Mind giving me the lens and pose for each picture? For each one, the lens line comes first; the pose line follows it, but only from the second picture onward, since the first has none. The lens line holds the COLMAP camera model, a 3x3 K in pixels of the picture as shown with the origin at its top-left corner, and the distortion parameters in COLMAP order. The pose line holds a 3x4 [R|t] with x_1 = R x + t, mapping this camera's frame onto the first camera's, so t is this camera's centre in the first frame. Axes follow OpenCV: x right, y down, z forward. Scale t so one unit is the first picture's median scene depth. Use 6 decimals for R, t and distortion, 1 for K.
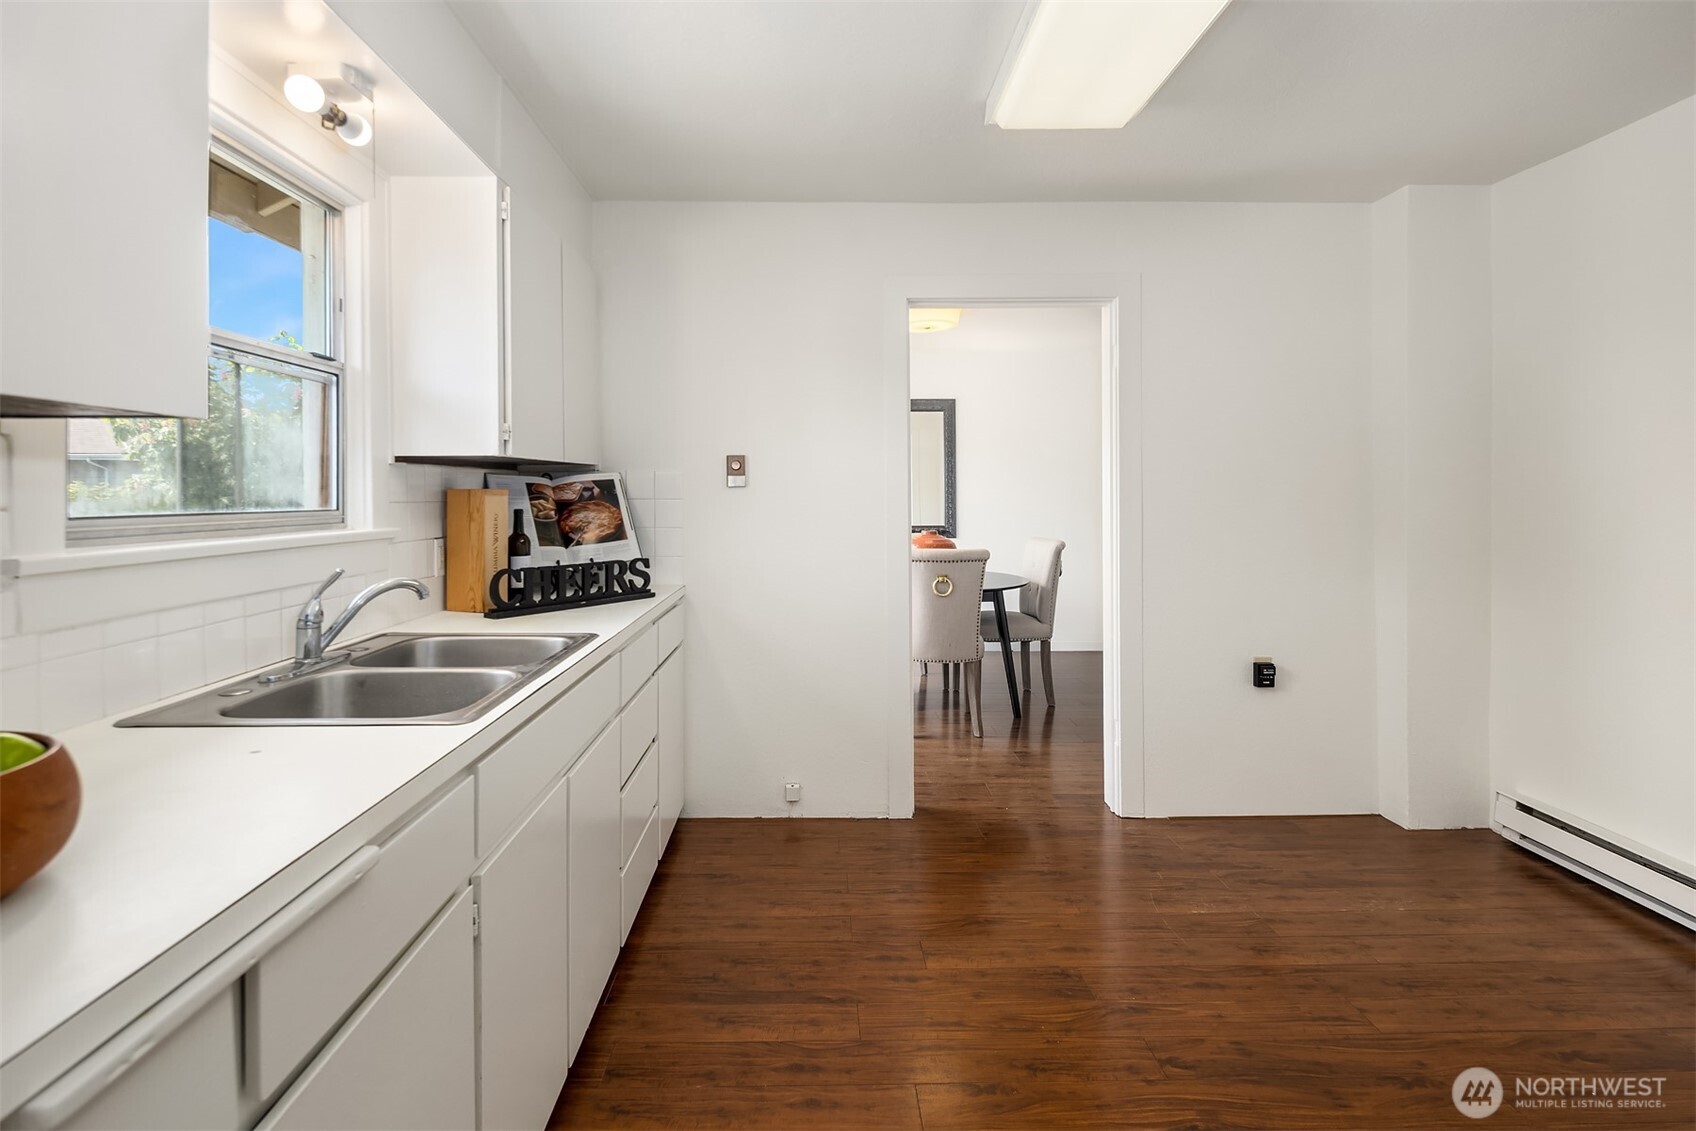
lens RADIAL K [[815.3, 0, 839.1], [0, 815.3, 508.5], [0, 0, 1]] dist [-0.000058, -0.000052]
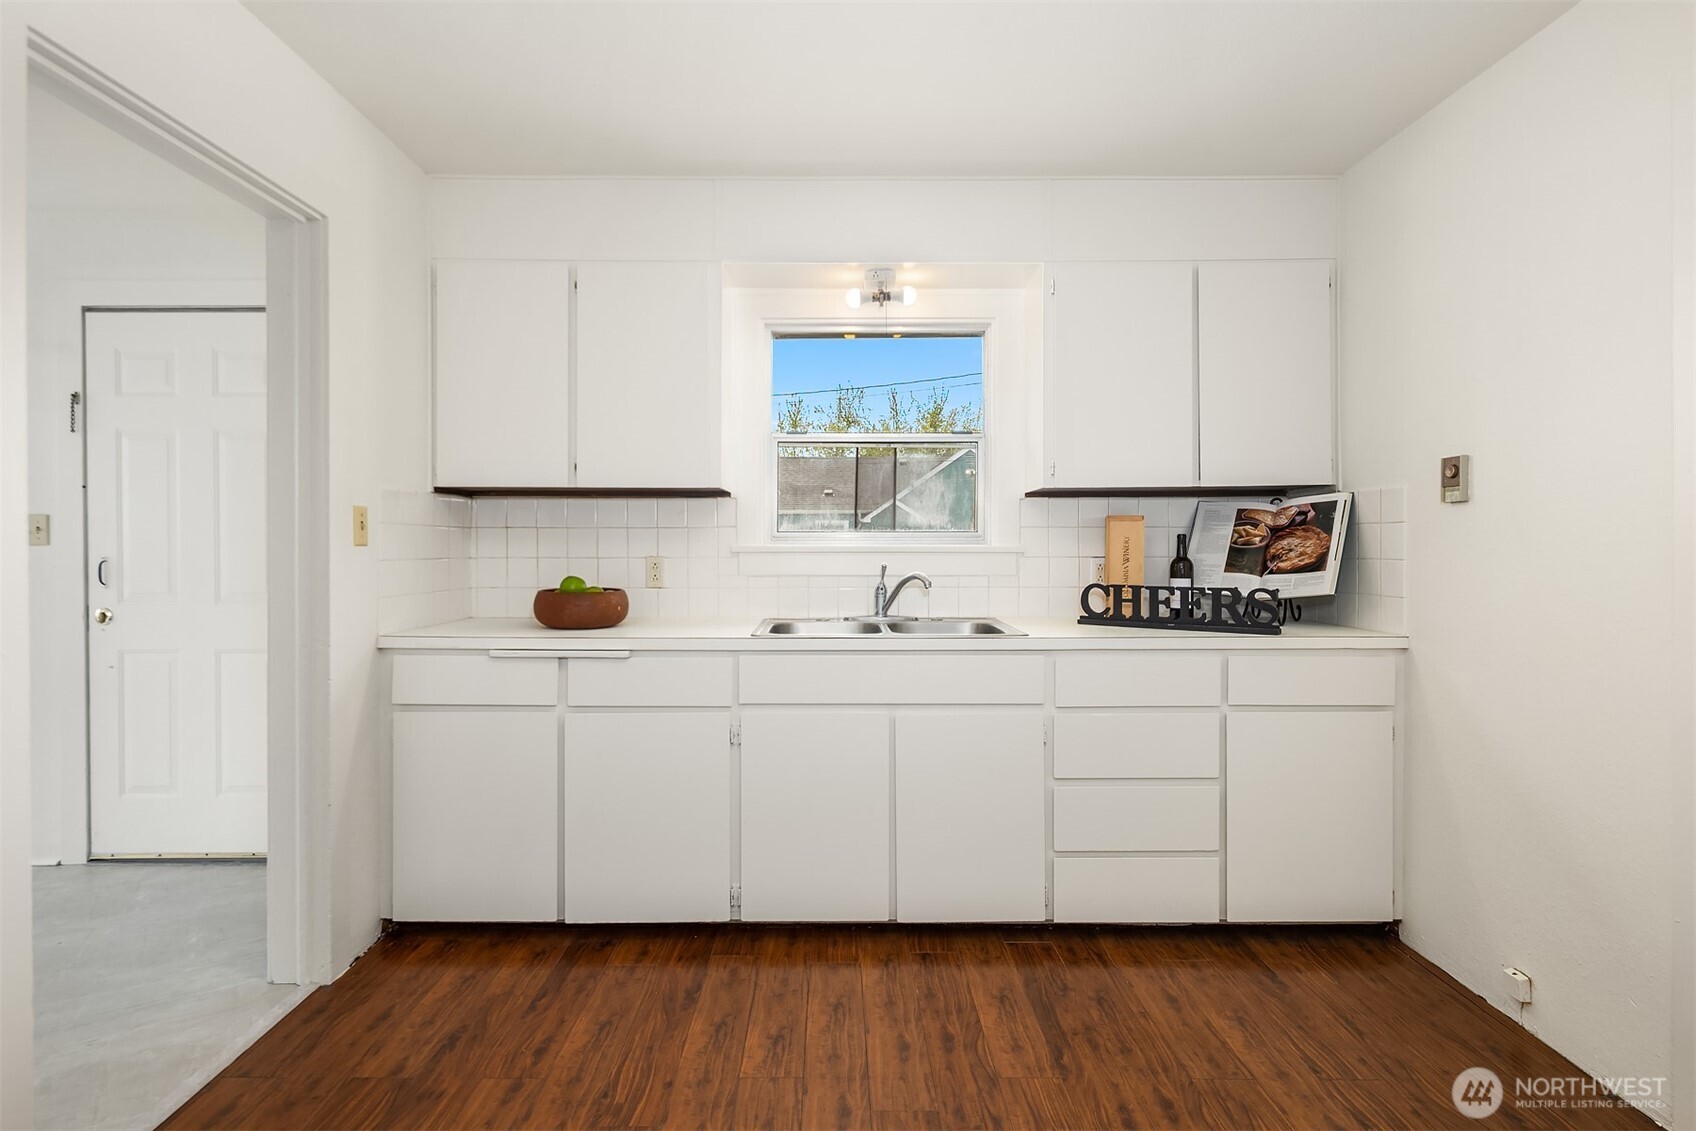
lens RADIAL K [[846.8, 0, 848.0], [0, 846.8, 565.5], [0, 0, 1]] dist [0.000393, -0.000180]
pose [[-0.010510, 0.027107, -0.999577, 0.710411], [-0.017487, 0.999475, 0.027288, 0.019122], [0.999792, 0.017766, -0.010031, 0.581561]]
